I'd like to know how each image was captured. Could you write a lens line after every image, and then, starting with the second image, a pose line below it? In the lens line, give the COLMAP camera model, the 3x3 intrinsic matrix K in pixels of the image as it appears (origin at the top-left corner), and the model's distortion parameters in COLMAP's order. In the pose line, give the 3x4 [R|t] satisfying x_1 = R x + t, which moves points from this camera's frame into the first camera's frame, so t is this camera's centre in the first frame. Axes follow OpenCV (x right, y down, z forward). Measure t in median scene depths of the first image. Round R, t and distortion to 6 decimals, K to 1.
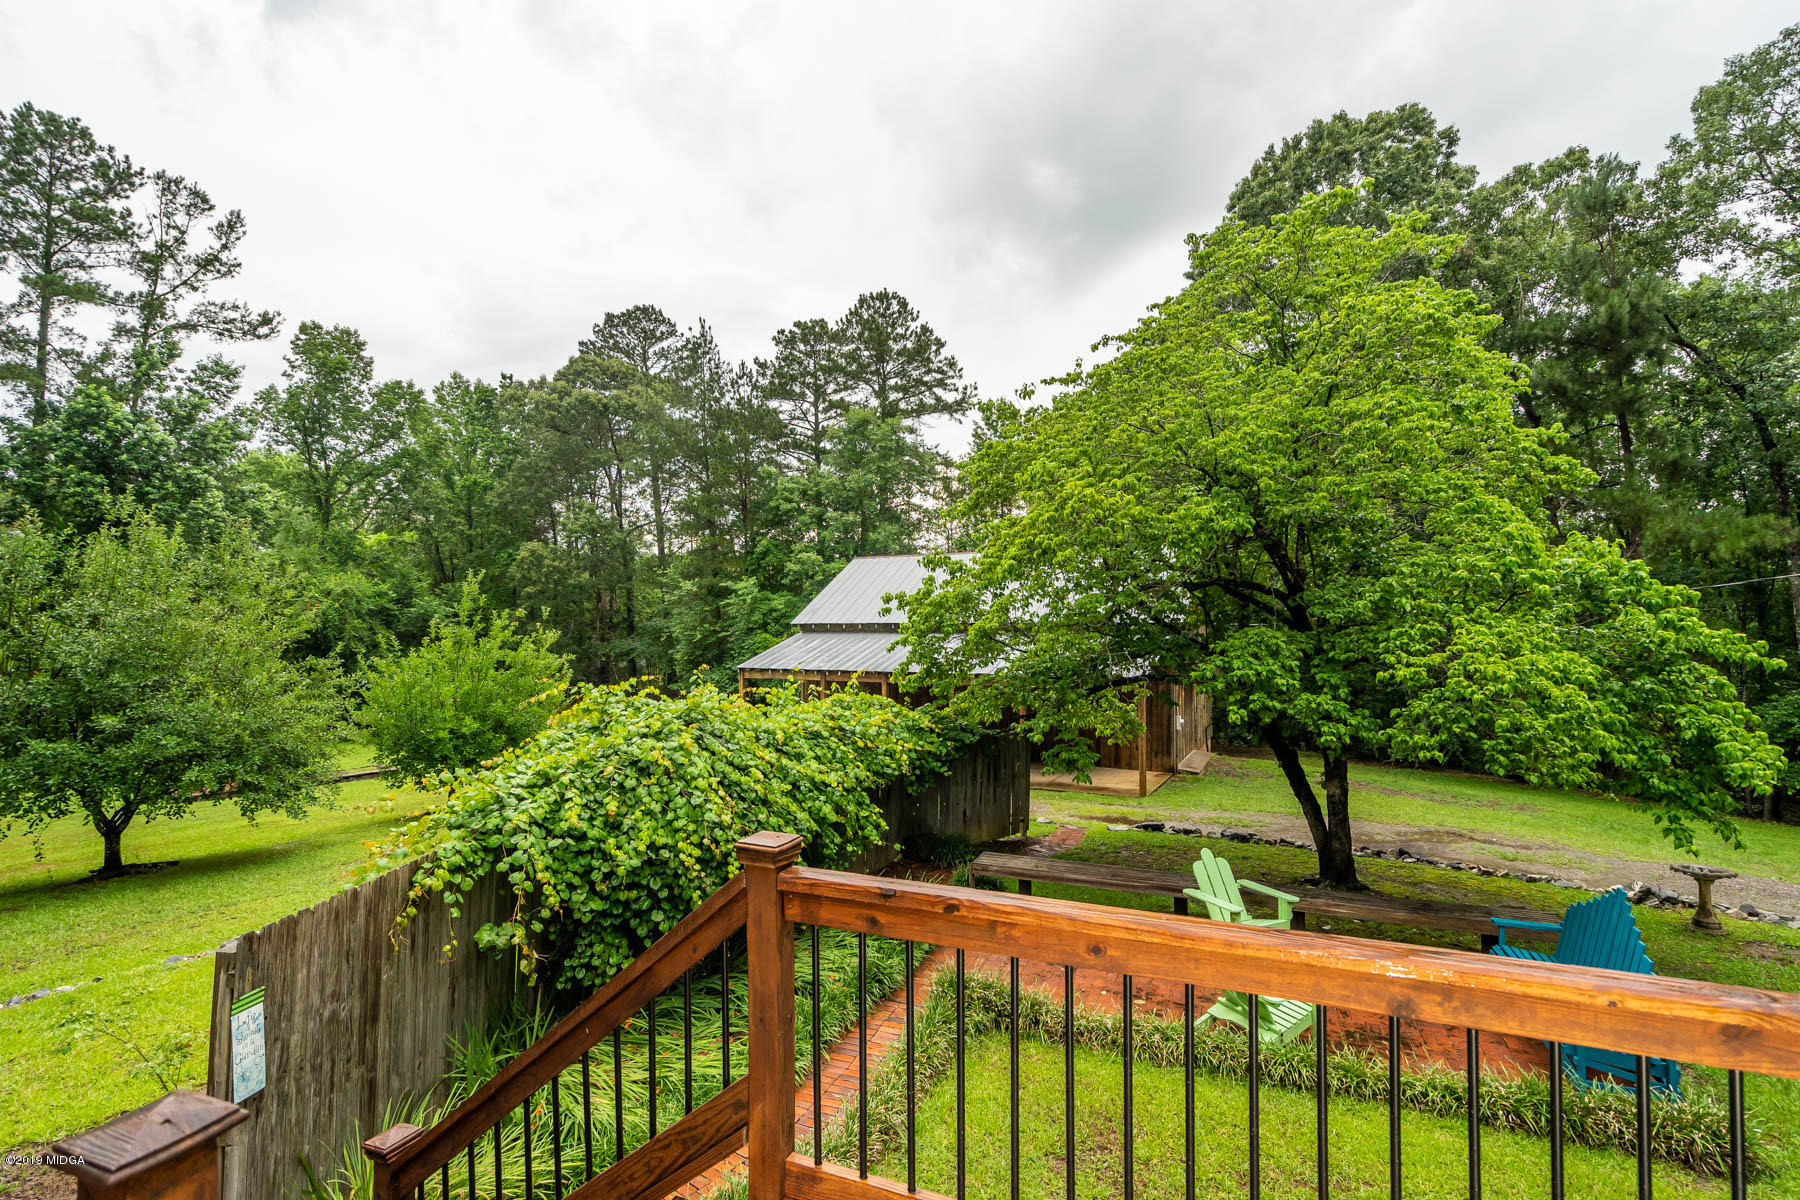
lens RADIAL K [[818.9, 0, 895.6], [0, 818.9, 612.3], [0, 0, 1]] dist [-0.002646, 0.000800]
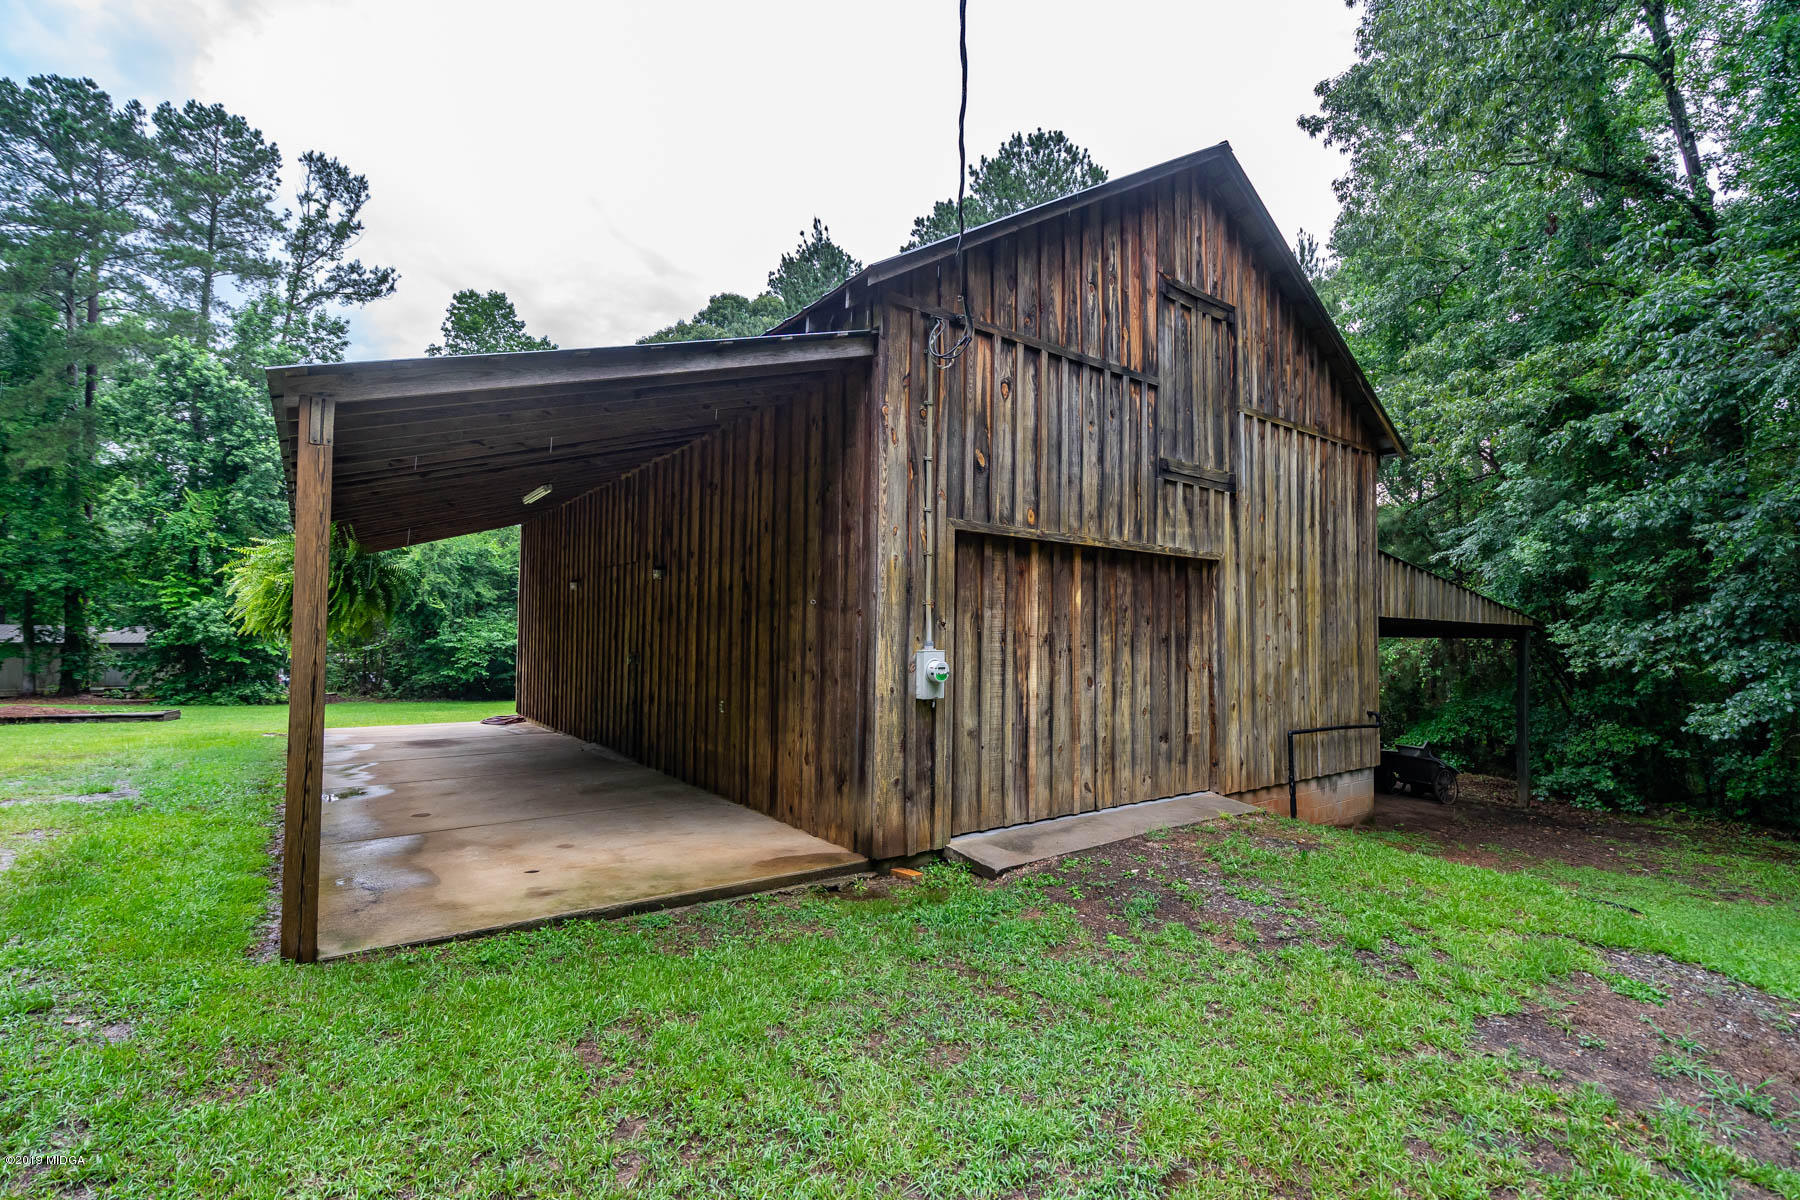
lens RADIAL K [[808.0, 0, 893.1], [0, 808.0, 601.0], [0, 0, 1]] dist [-0.002537, 0.001216]
pose [[0.899871, 0.000763, -0.436155, 0.194640], [-0.014151, 0.999523, -0.027447, 0.050387], [0.435926, 0.030871, 0.899453, 0.328464]]
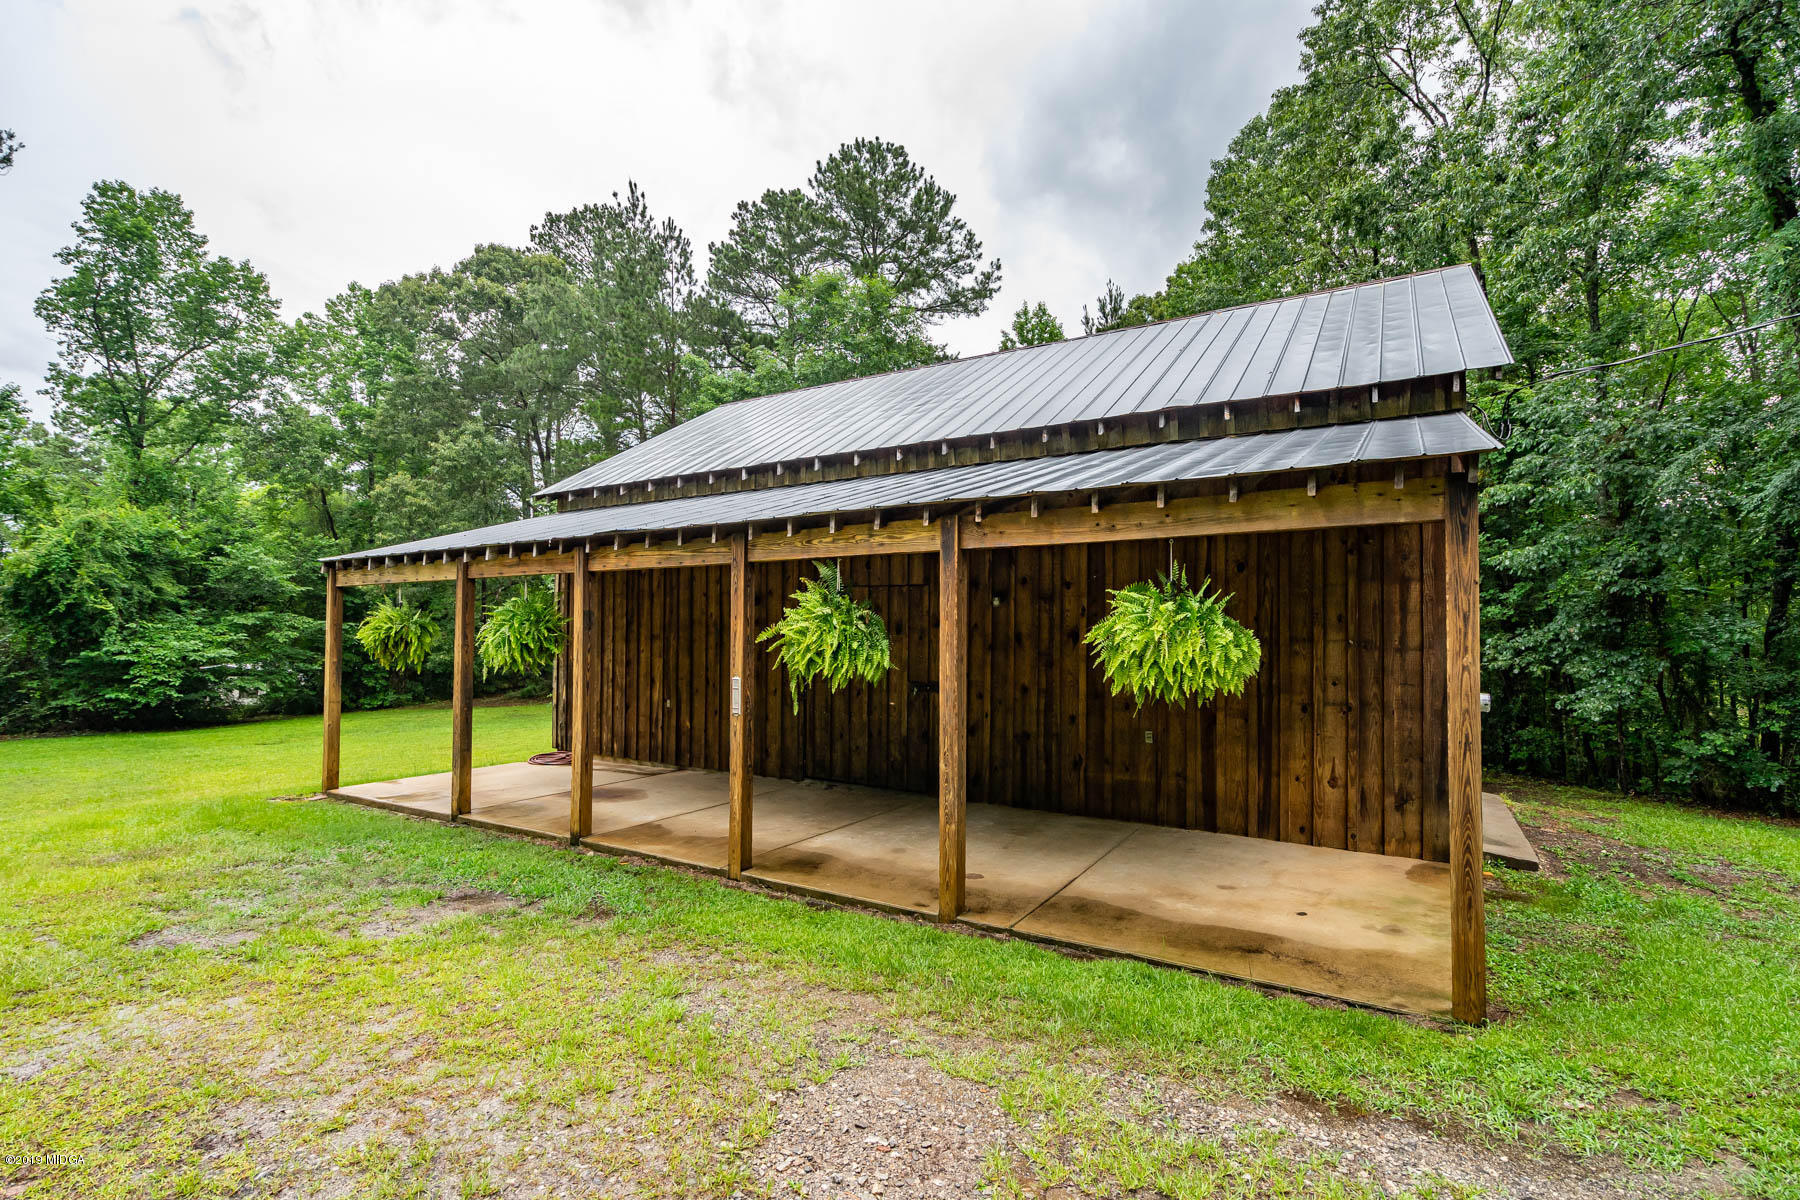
lens RADIAL K [[818.9, 0, 895.6], [0, 818.9, 612.3], [0, 0, 1]] dist [-0.002646, 0.000800]
pose [[0.997559, 0.011951, -0.068802, 0.063102], [-0.013001, 0.999805, -0.014840, 0.045493], [0.068611, 0.015698, 0.997520, 0.290972]]
